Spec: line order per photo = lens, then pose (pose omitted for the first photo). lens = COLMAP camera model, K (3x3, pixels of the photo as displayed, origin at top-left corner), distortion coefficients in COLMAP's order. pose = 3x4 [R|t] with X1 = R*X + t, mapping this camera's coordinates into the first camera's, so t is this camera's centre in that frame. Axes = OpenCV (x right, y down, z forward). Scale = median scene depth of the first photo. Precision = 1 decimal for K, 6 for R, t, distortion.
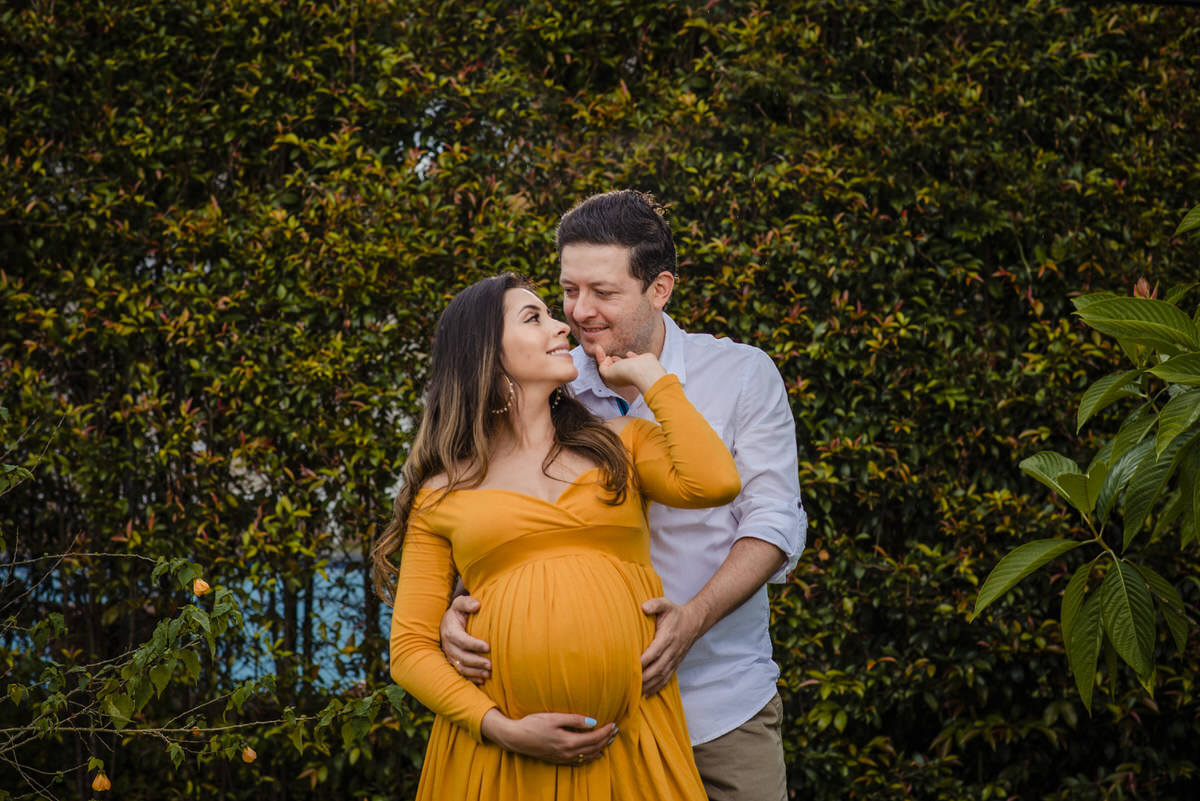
lens RADIAL K [[2940.2, 0, 601.1], [0, 2940.2, 401.5], [0, 0, 1]] dist [0.062394, 0.000000]
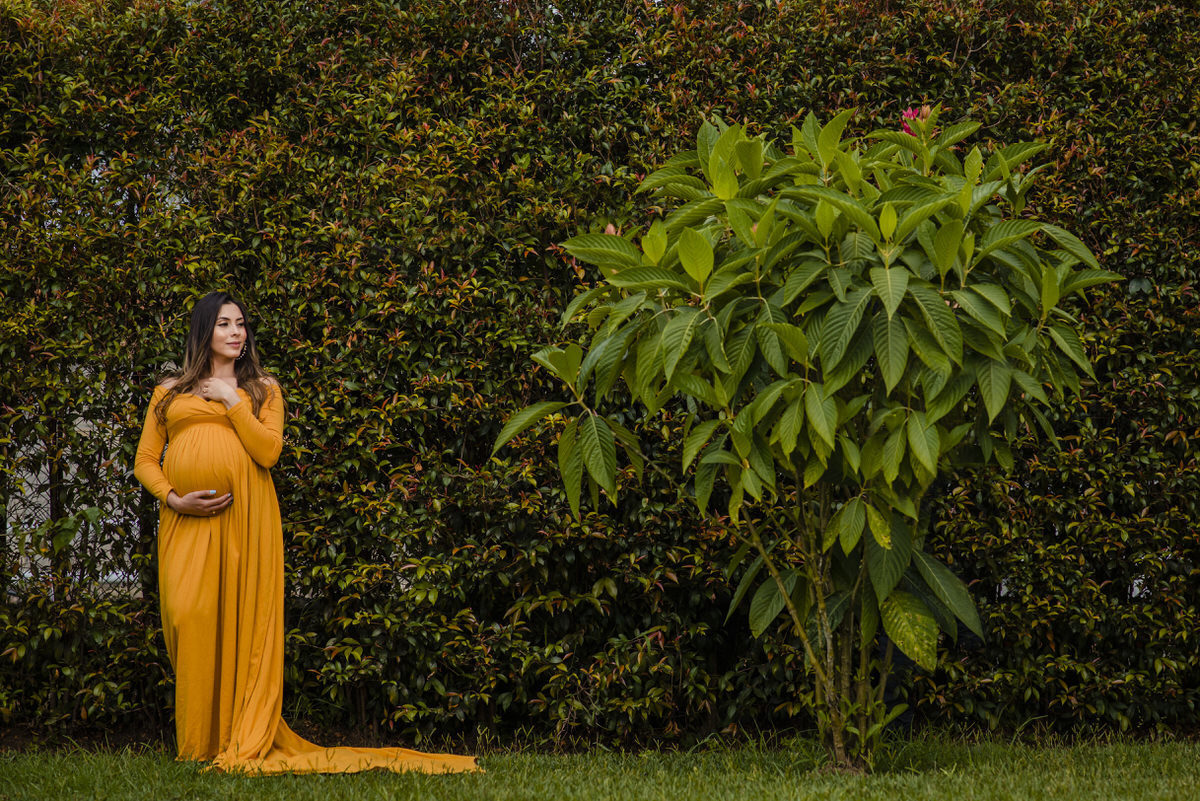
lens RADIAL K [[2940.2, 0, 608.4], [0, 2940.2, 304.6], [0, 0, 1]] dist [0.062394, 0.000000]
pose [[0.993323, -0.014532, 0.114445, 0.012178], [0.020456, 0.998501, -0.050761, 0.047948], [-0.113536, 0.052763, 0.992132, -0.285761]]
